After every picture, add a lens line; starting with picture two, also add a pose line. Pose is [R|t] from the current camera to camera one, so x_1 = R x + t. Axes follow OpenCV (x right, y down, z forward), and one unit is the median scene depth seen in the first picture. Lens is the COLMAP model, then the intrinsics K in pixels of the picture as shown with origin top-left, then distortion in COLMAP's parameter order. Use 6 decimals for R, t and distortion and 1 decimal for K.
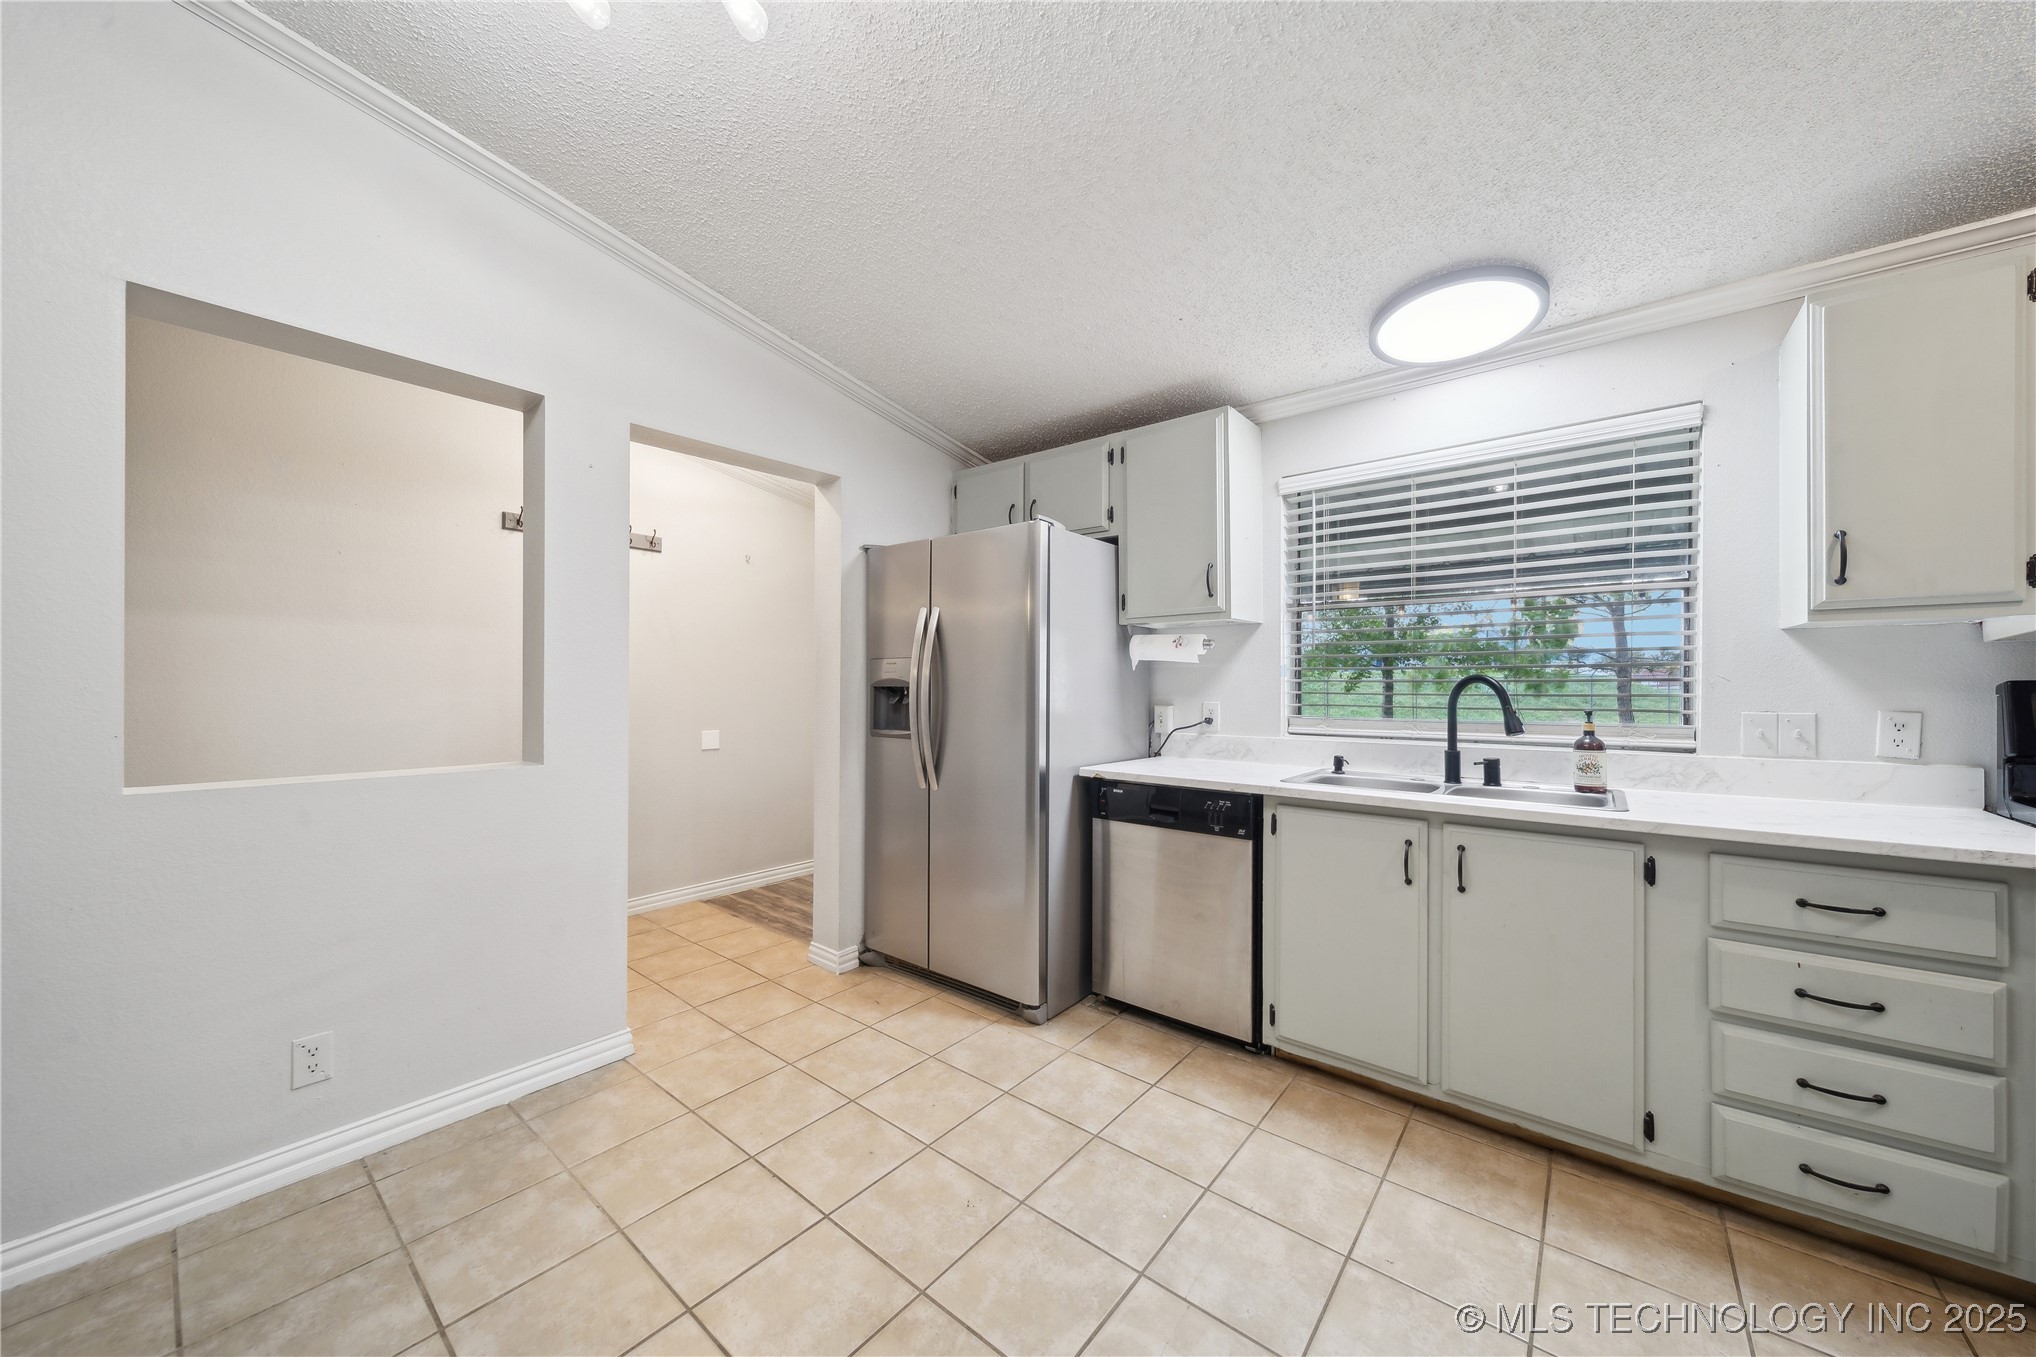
lens RADIAL K [[716.0, 0, 1015.1], [0, 716.0, 680.5], [0, 0, 1]] dist [-0.001156, -0.000958]
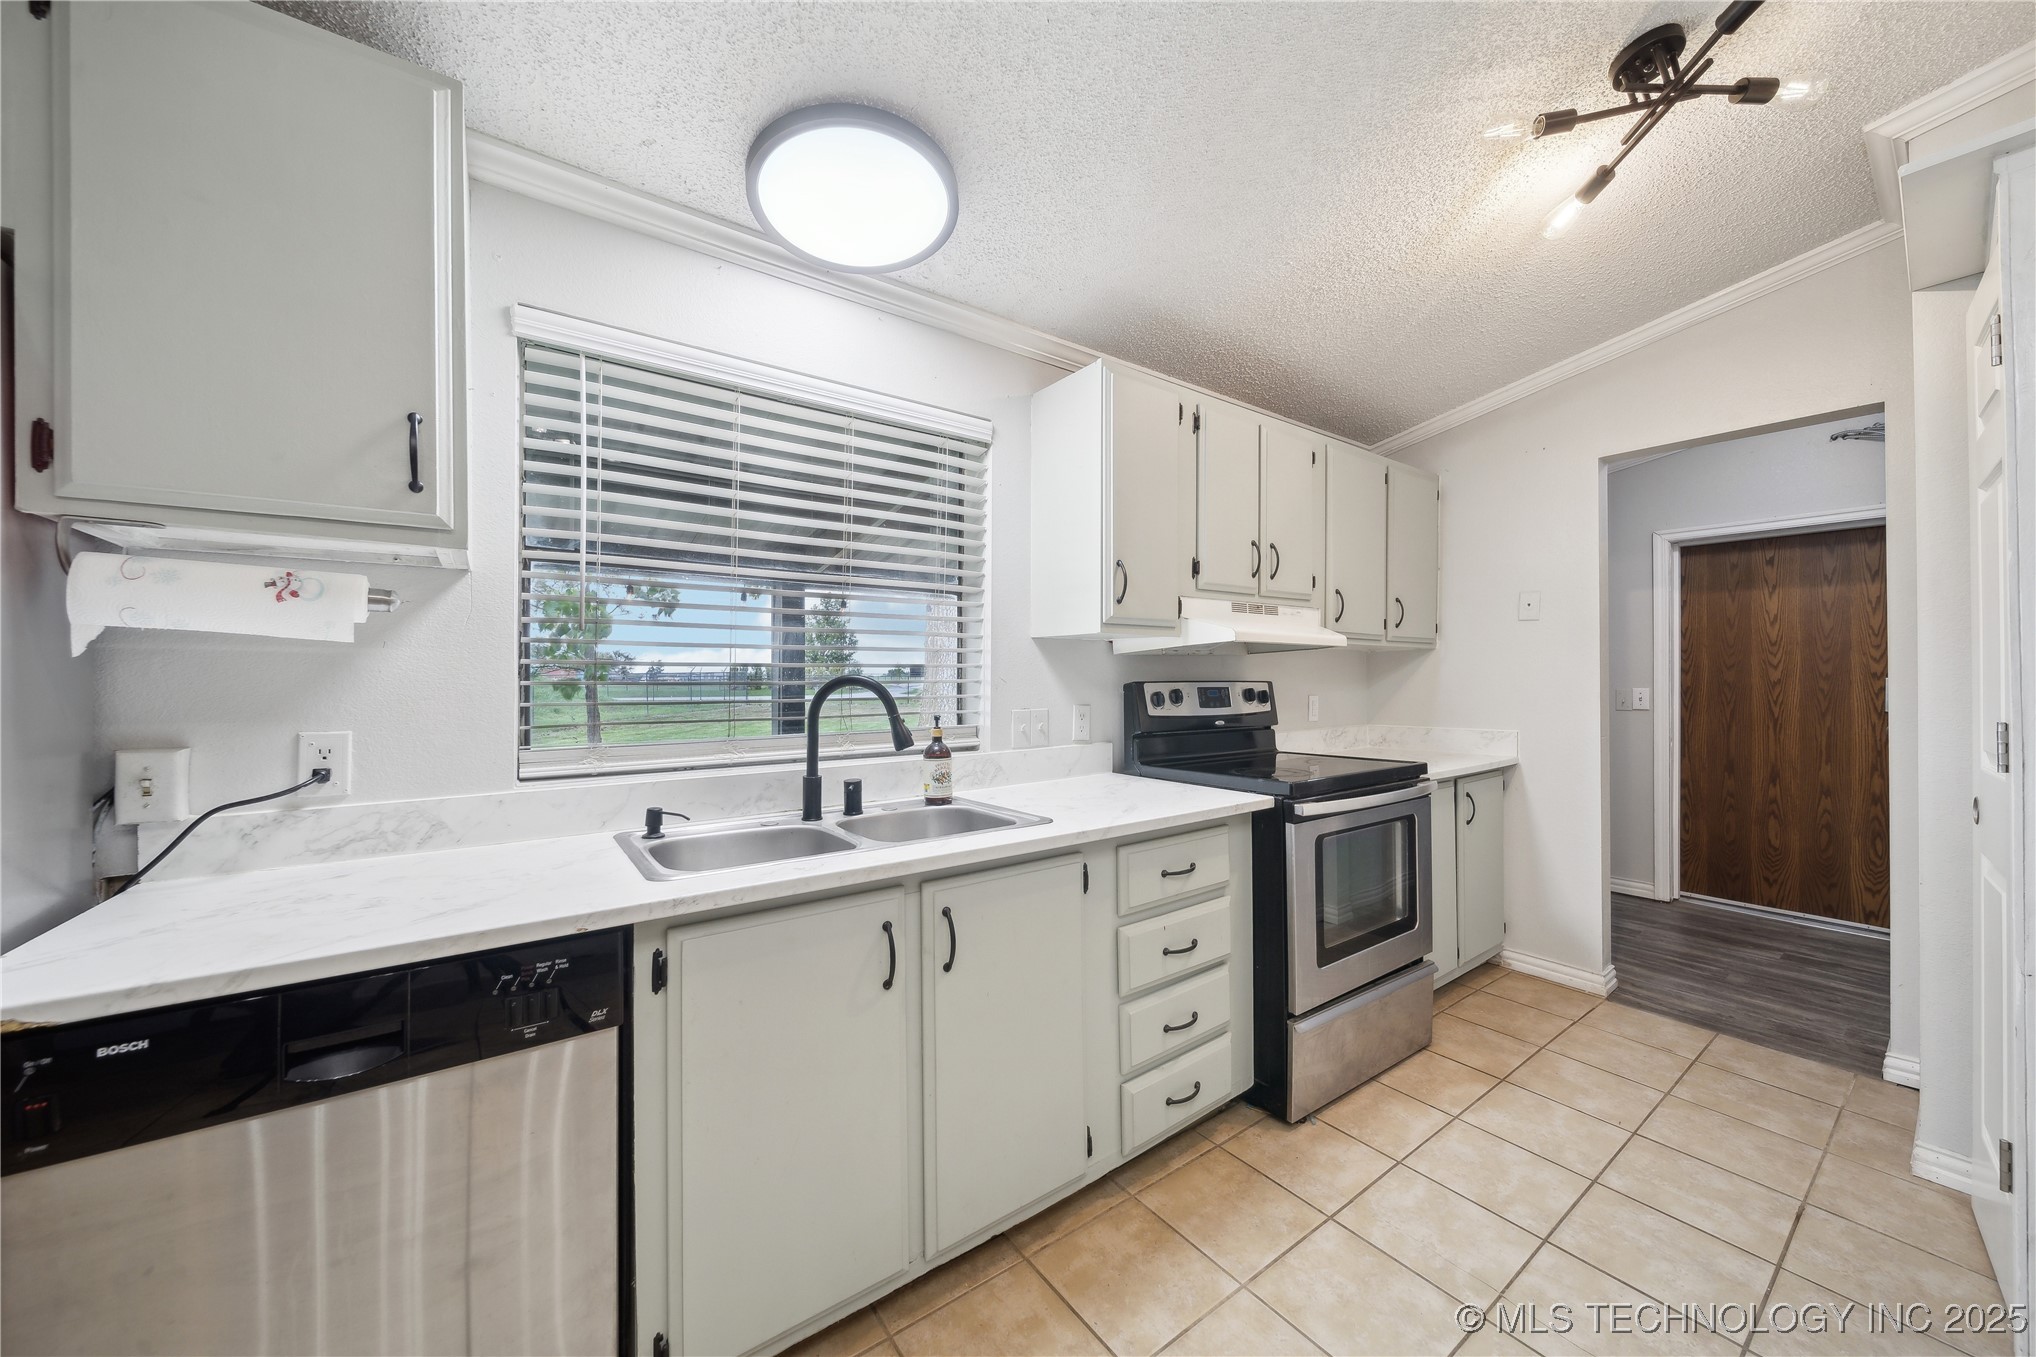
lens RADIAL K [[716.0, 0, 1015.5], [0, 716.0, 678.1], [0, 0, 1]] dist [-0.001156, -0.000958]
pose [[0.259664, 0.001685, 0.965698, -0.059652], [0.000580, 0.999998, -0.001900, -0.003476], [-0.965699, 0.001054, 0.259663, 0.654141]]
